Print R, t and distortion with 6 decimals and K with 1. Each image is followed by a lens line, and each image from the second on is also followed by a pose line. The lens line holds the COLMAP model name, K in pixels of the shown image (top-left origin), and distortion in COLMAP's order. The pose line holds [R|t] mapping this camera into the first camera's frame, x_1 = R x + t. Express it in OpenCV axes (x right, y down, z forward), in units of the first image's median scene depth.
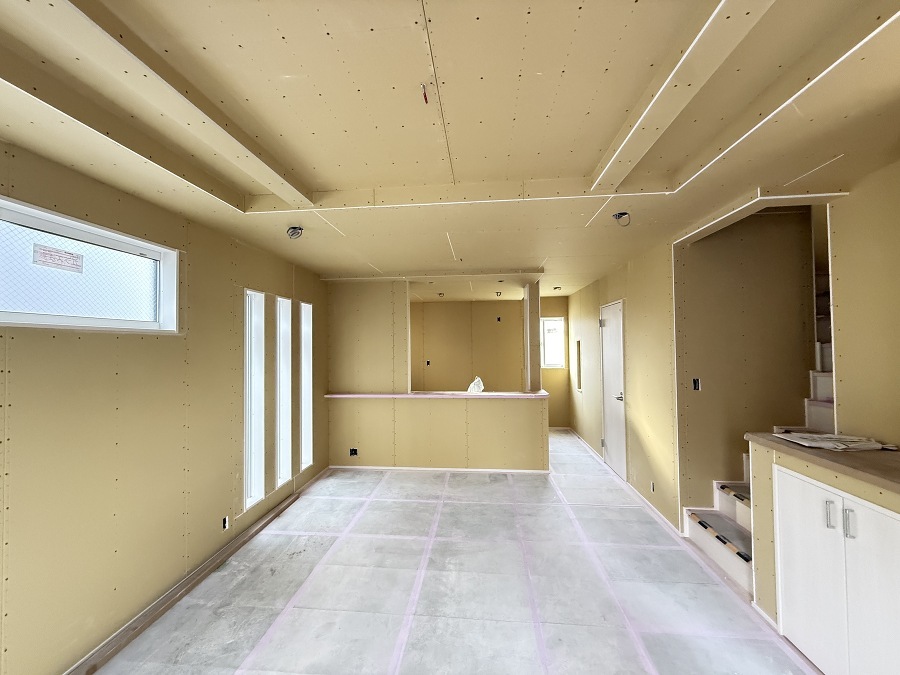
lens RADIAL K [[358.1, 0, 449.2], [0, 358.1, 335.4], [0, 0, 1]] dist [-0.000272, 0.000345]
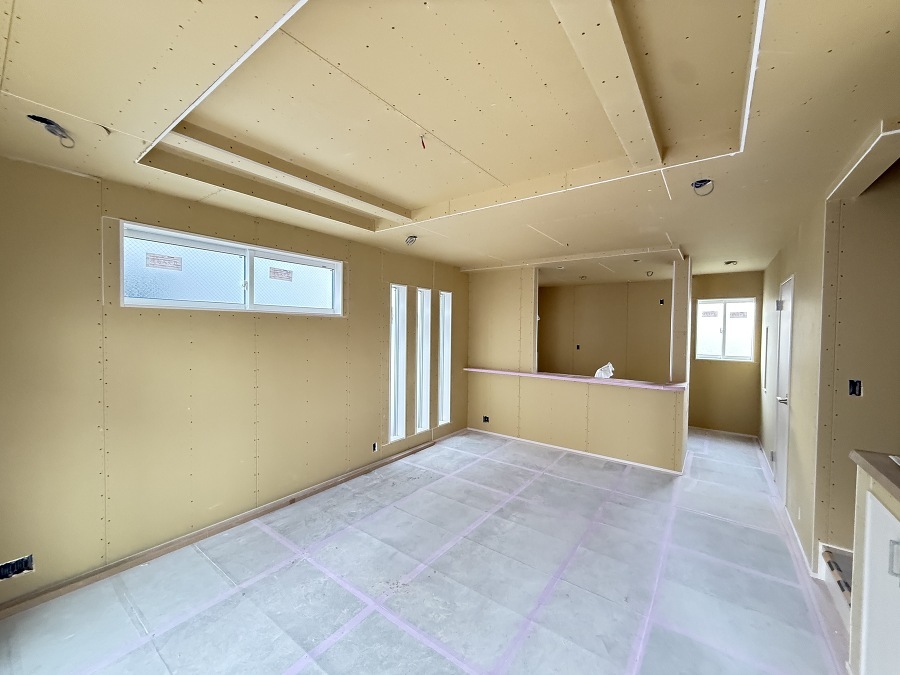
lens RADIAL K [[358.1, 0, 449.2], [0, 358.1, 335.4], [0, 0, 1]] dist [-0.000272, 0.000345]
pose [[0.856522, 0.031946, -0.515122, 0.328311], [-0.007839, 0.998773, 0.048906, -0.001734], [0.516052, -0.037851, 0.855721, -0.064135]]
